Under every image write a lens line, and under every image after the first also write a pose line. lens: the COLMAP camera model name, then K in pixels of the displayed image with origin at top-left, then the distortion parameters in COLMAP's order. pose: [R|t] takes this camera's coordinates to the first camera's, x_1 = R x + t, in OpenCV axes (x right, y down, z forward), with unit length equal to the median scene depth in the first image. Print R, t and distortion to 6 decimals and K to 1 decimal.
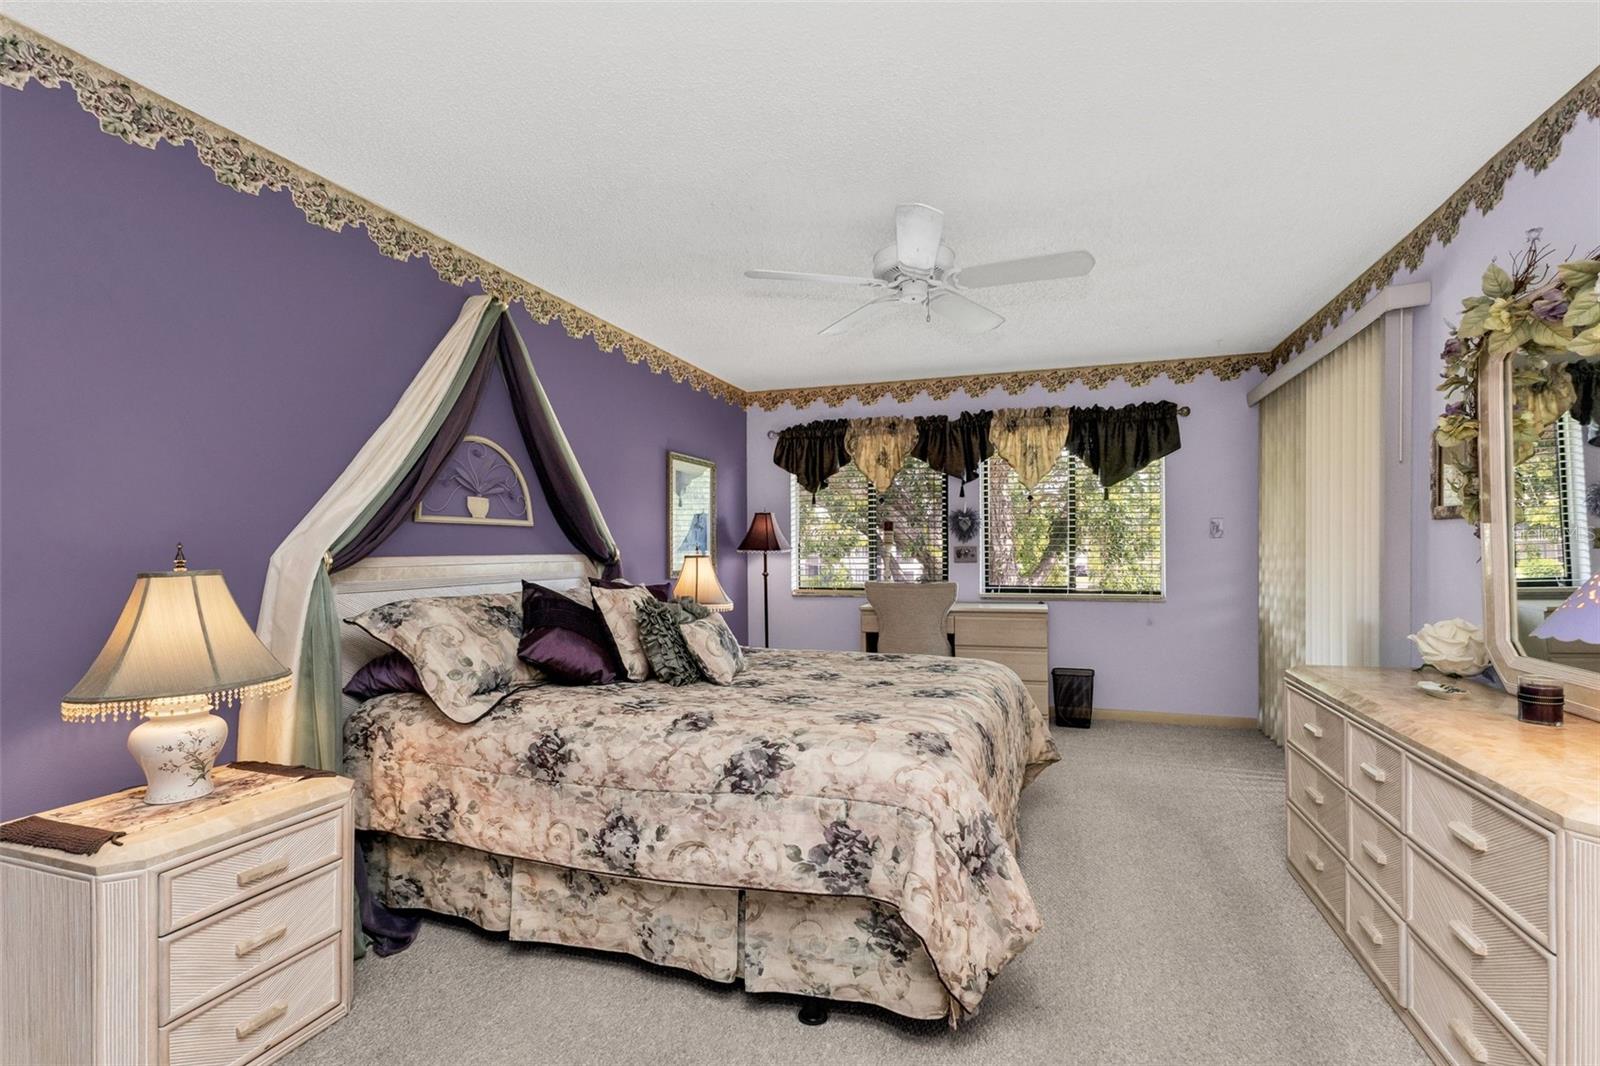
lens RADIAL K [[712.4, 0, 793.3], [0, 712.4, 560.3], [0, 0, 1]] dist [0.009026, -0.000275]
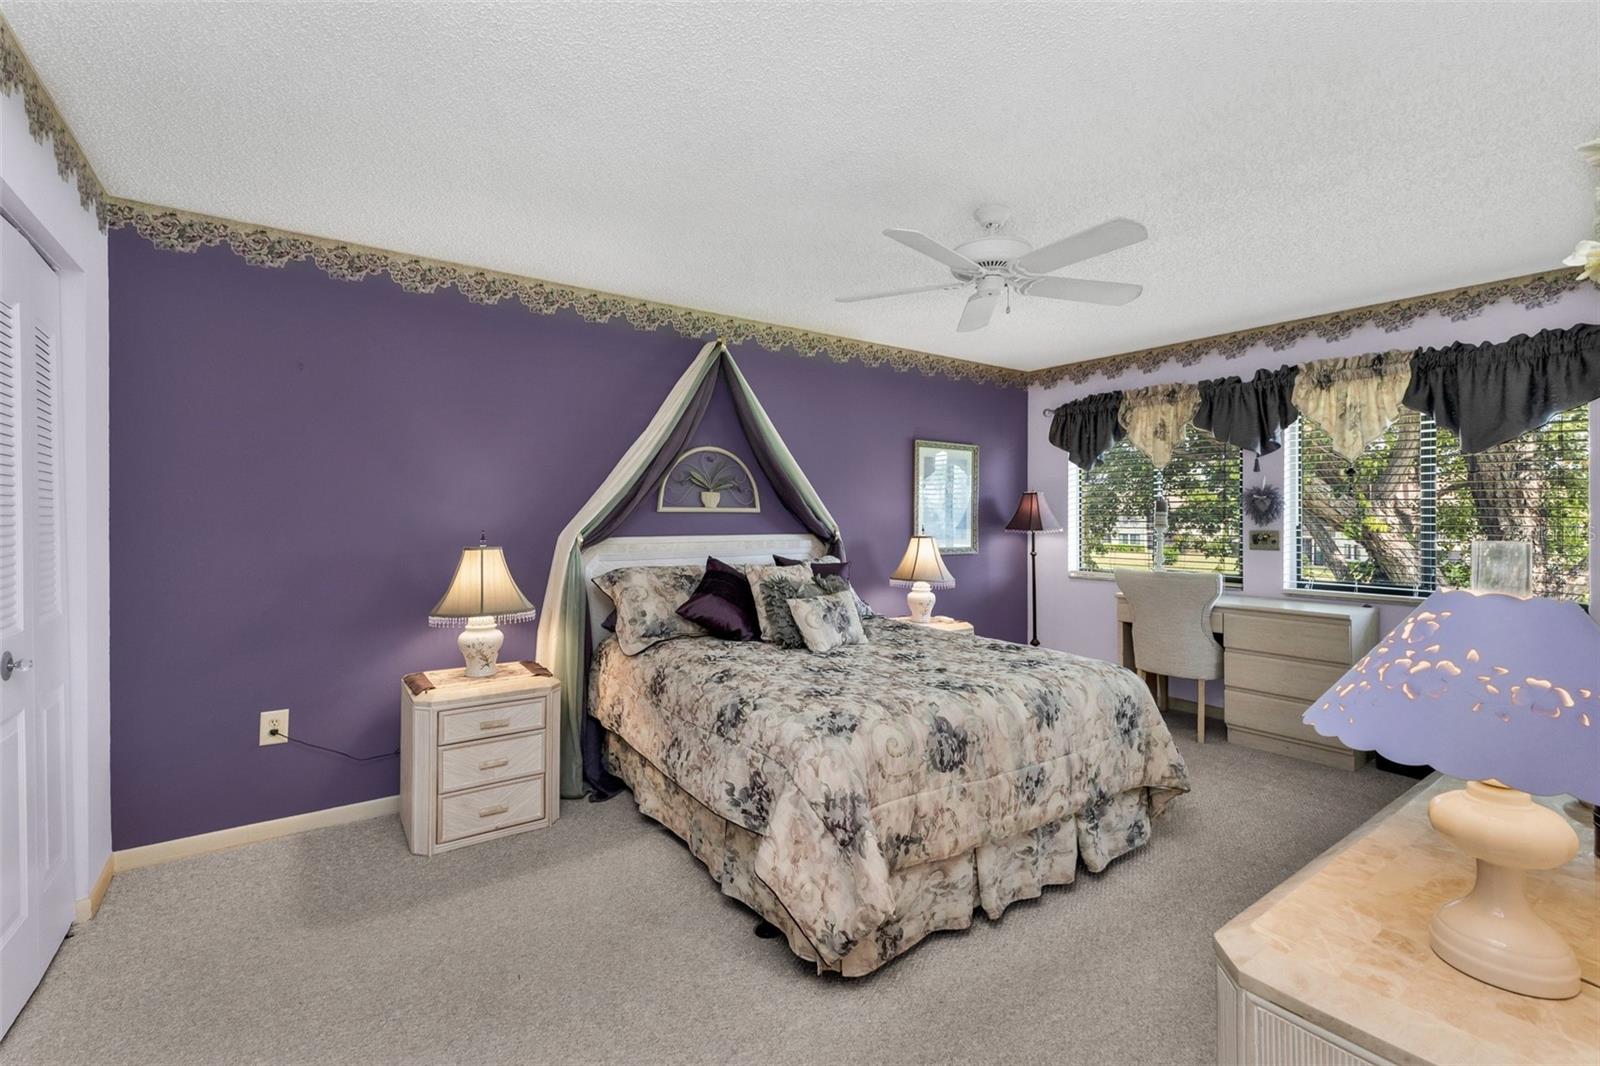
lens RADIAL K [[691.1, 0, 805.7], [0, 691.1, 525.6], [0, 0, 1]] dist [0.001456, -0.000895]
pose [[0.810234, 0.015315, -0.585907, 0.536706], [-0.016089, 0.999863, 0.003886, -0.038252], [0.585886, 0.006279, 0.810369, 0.061693]]
